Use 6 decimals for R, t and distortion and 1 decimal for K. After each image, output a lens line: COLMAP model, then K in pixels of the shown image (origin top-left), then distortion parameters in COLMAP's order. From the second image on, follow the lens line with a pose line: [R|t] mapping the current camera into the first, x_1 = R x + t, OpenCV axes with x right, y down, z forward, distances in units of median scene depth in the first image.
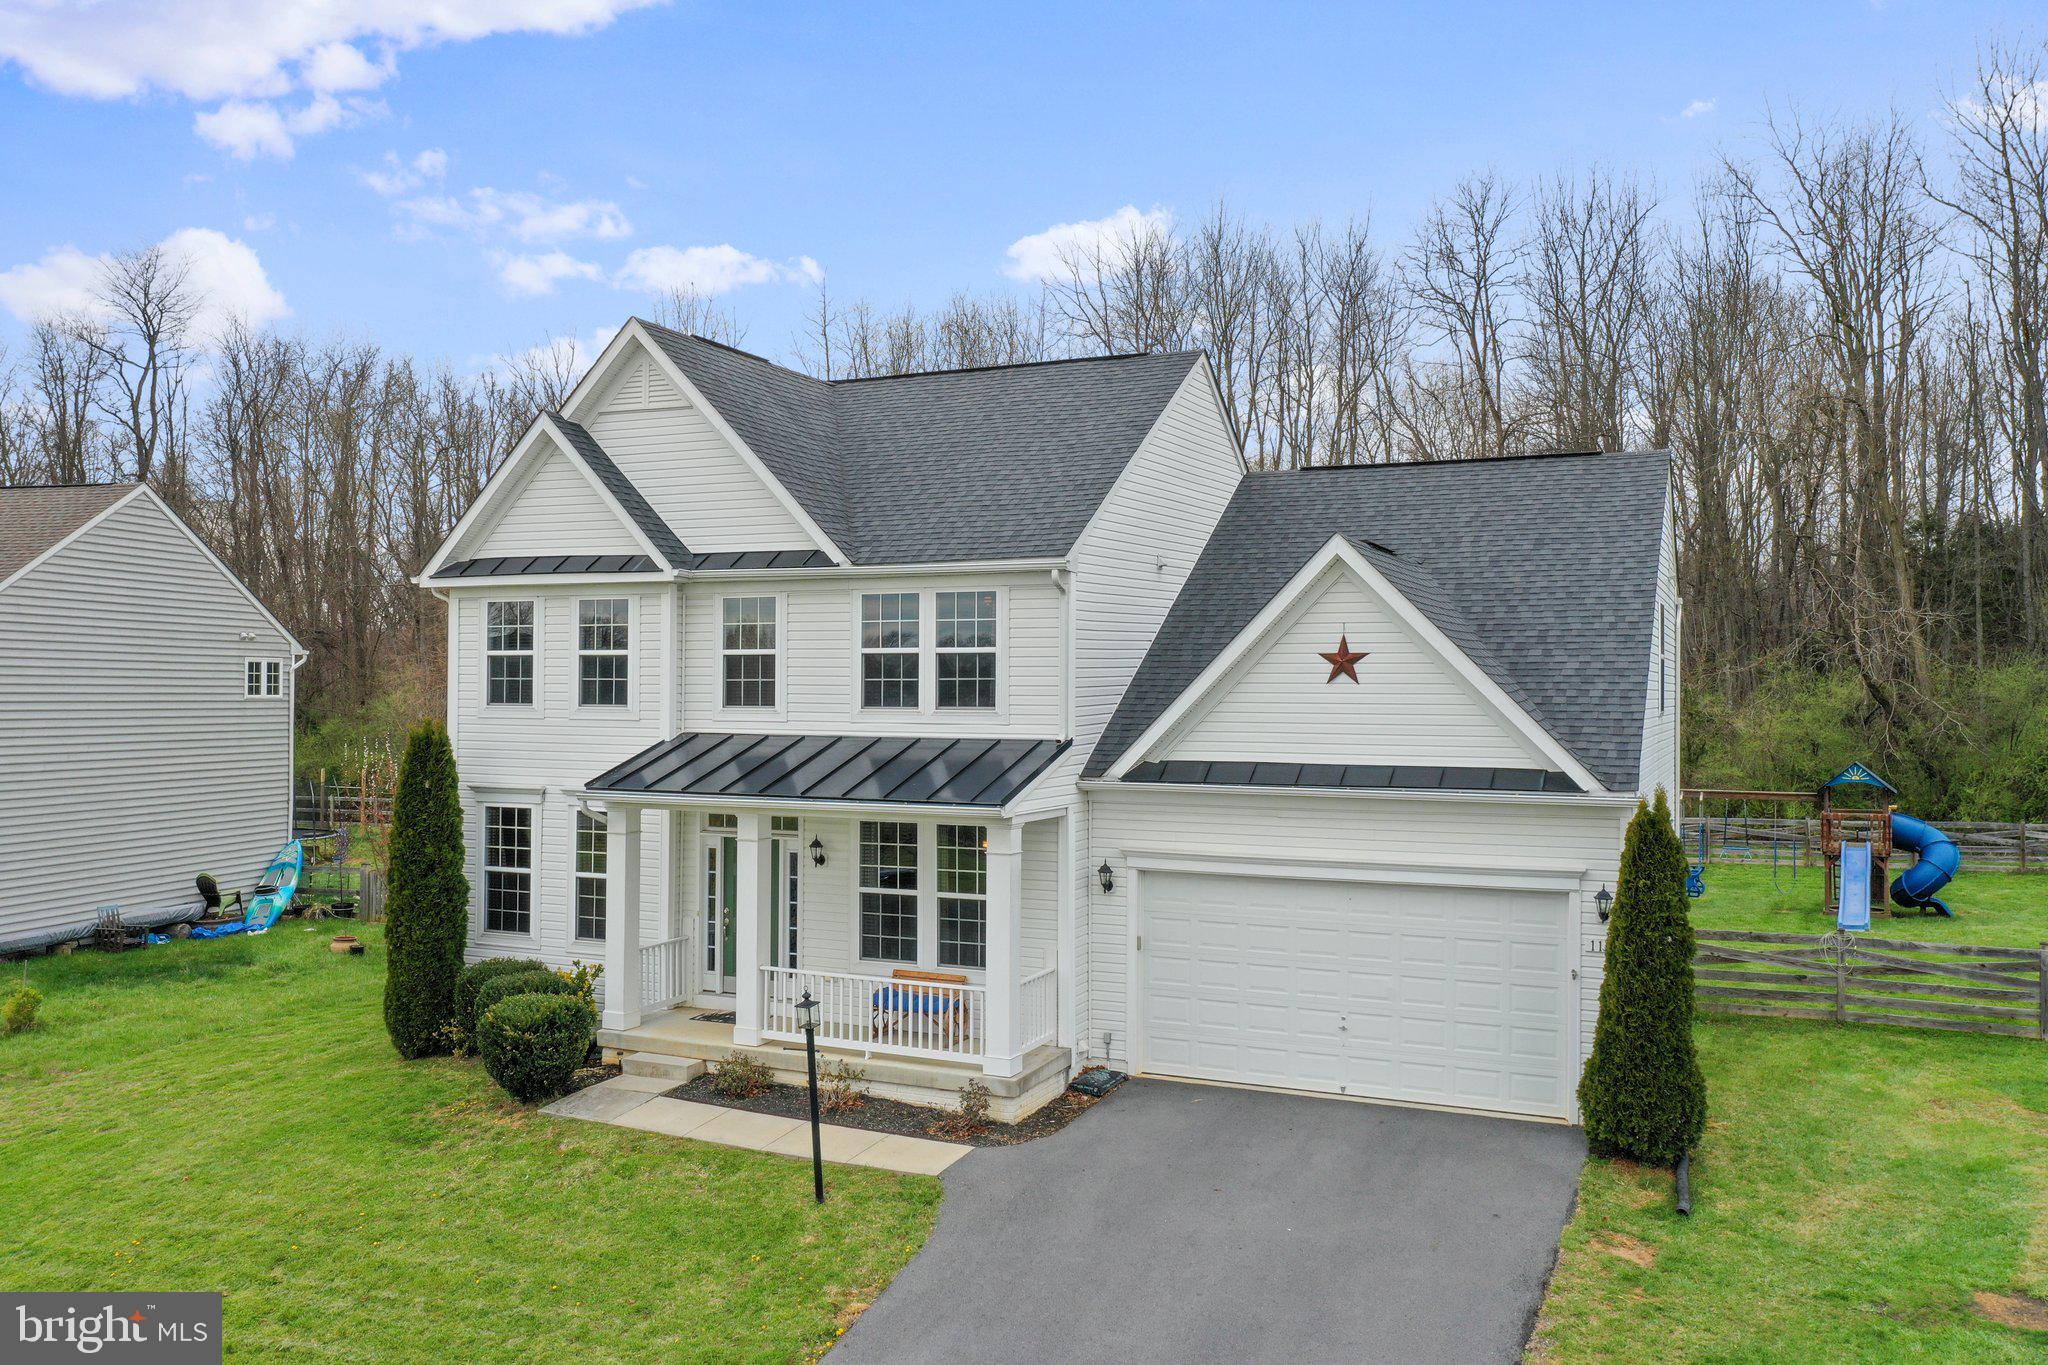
lens RADIAL K [[1630.3, 0, 1004.0], [0, 1630.3, 674.8], [0, 0, 1]] dist [-0.005911, -0.006021]
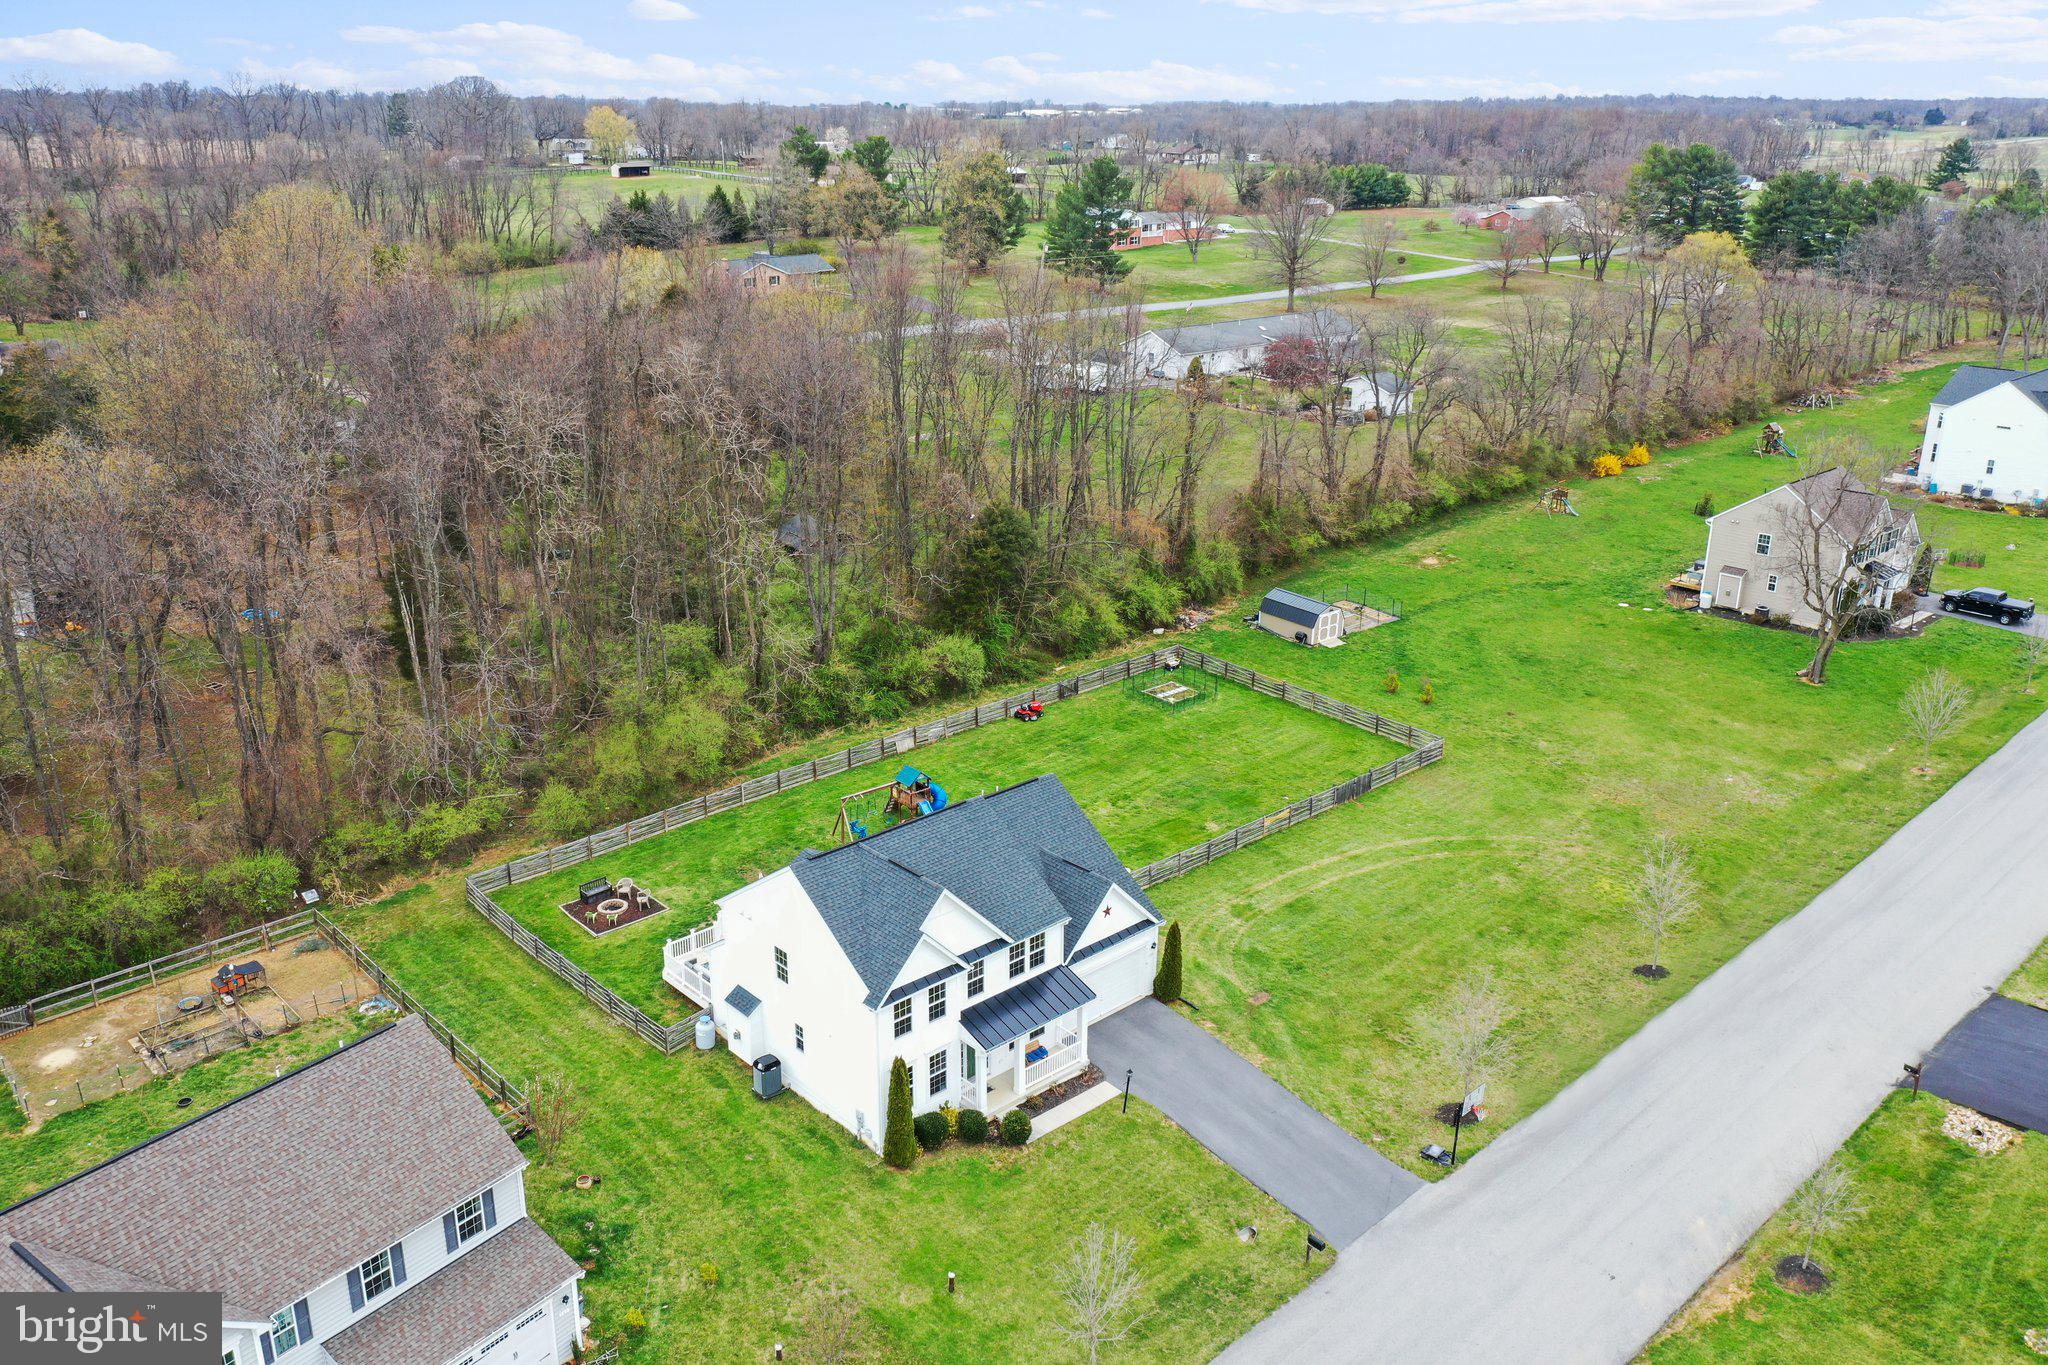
lens RADIAL K [[1630.3, 0, 1016.7], [0, 1630.3, 667.9], [0, 0, 1]] dist [-0.005911, -0.006021]
pose [[0.378360, -0.311395, 0.871709, -2.702823], [-0.014943, 0.939540, 0.342113, -1.659169], [-0.925538, -0.142468, 0.350831, 0.006502]]
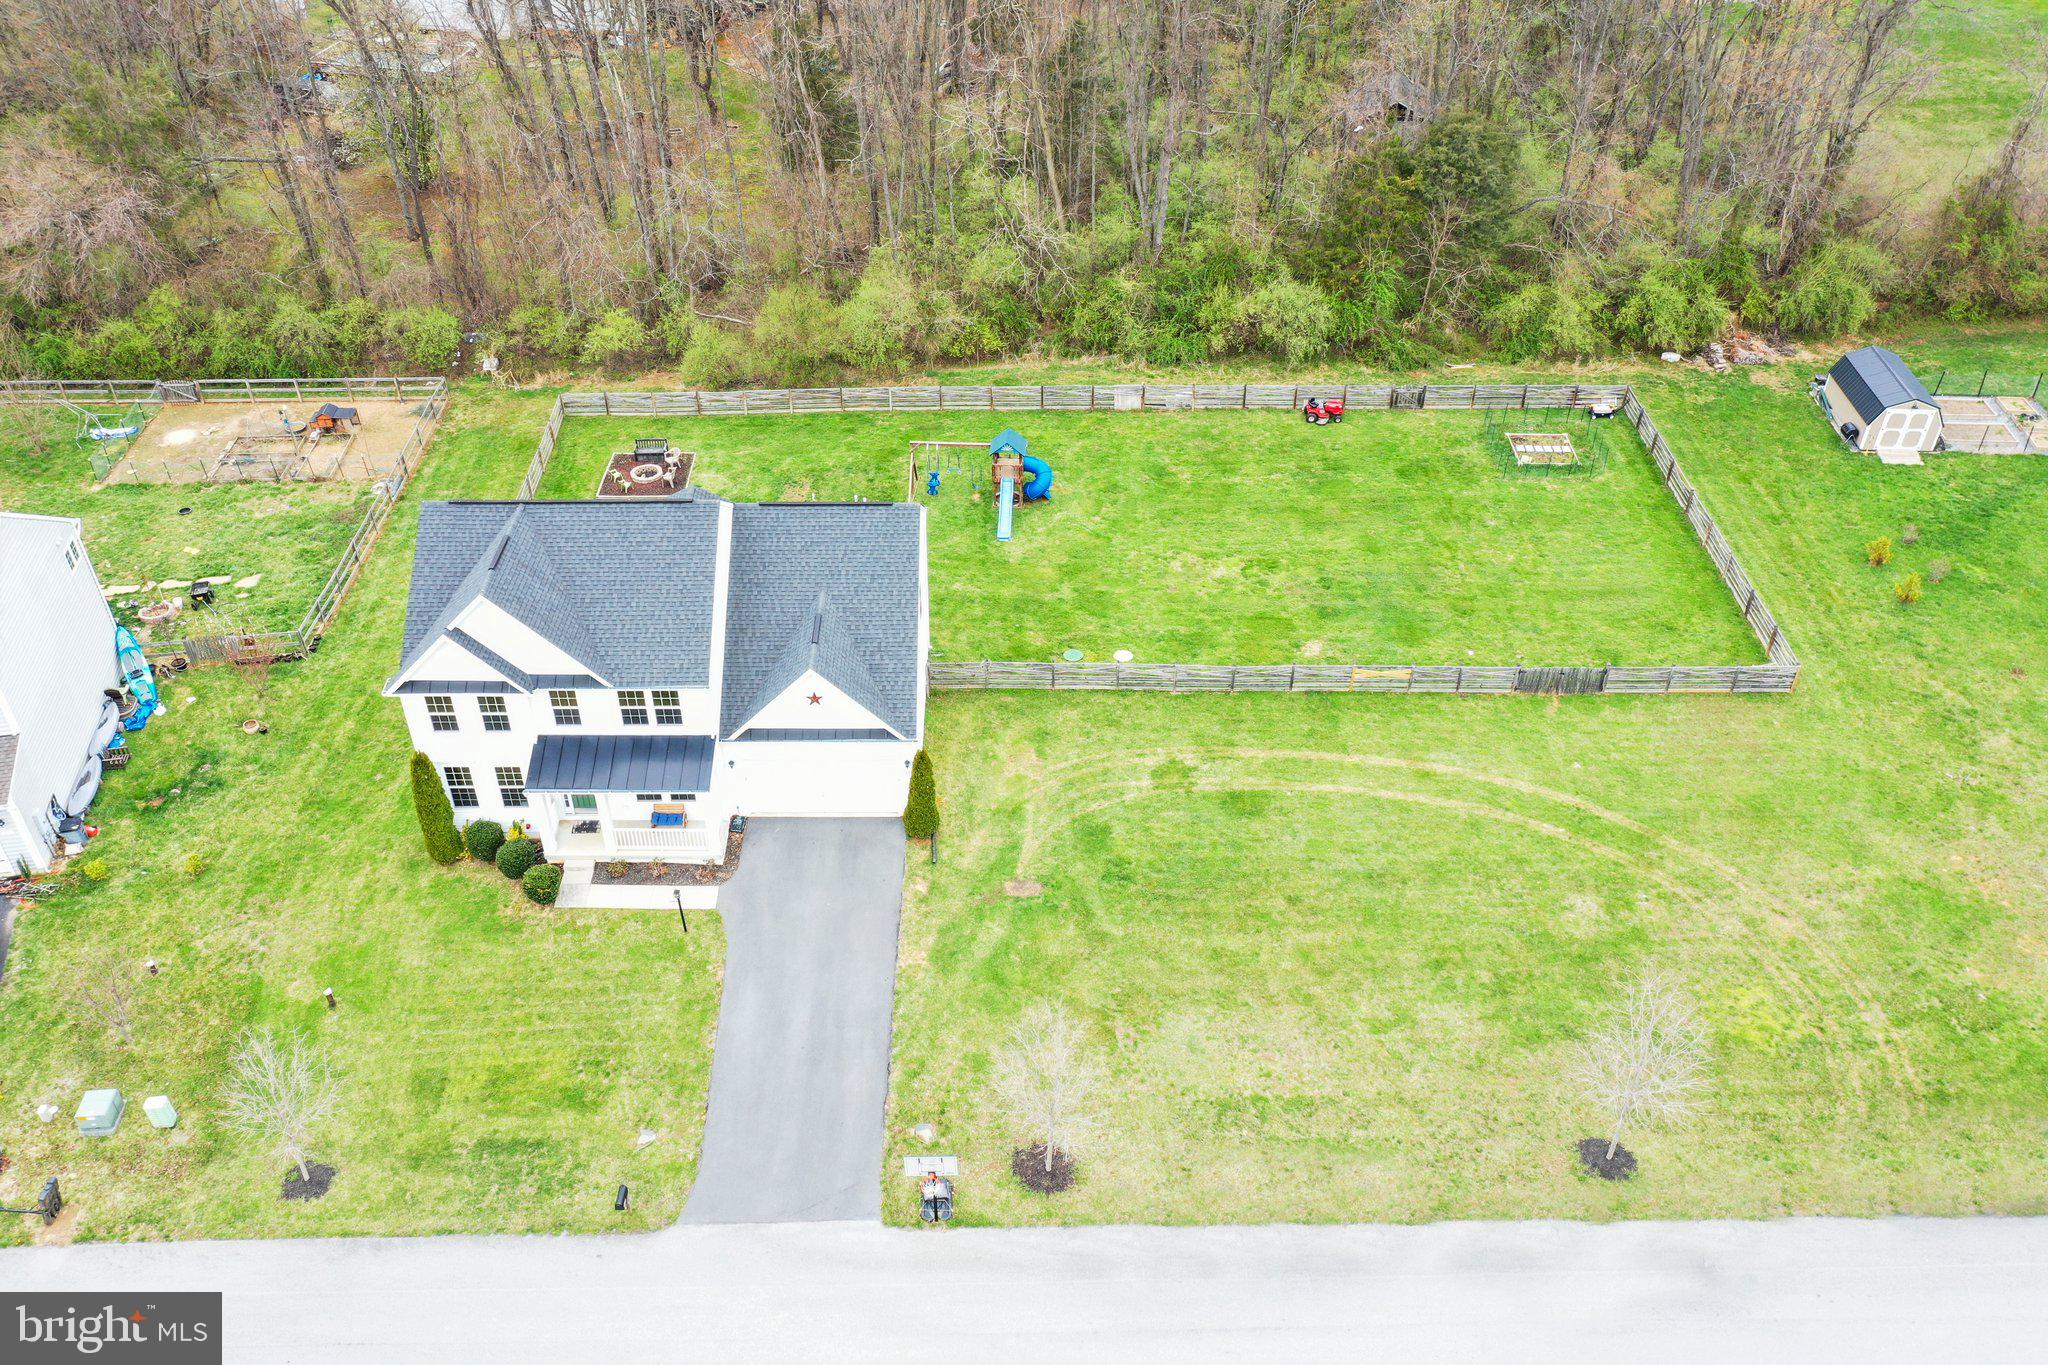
lens RADIAL K [[1630.3, 0, 1010.0], [0, 1630.3, 676.4], [0, 0, 1]] dist [-0.005911, -0.006021]
pose [[0.903375, -0.263927, 0.338019, -0.397811], [-0.002287, 0.785217, 0.619216, -1.674598], [-0.428846, -0.560157, 0.708742, -1.029978]]
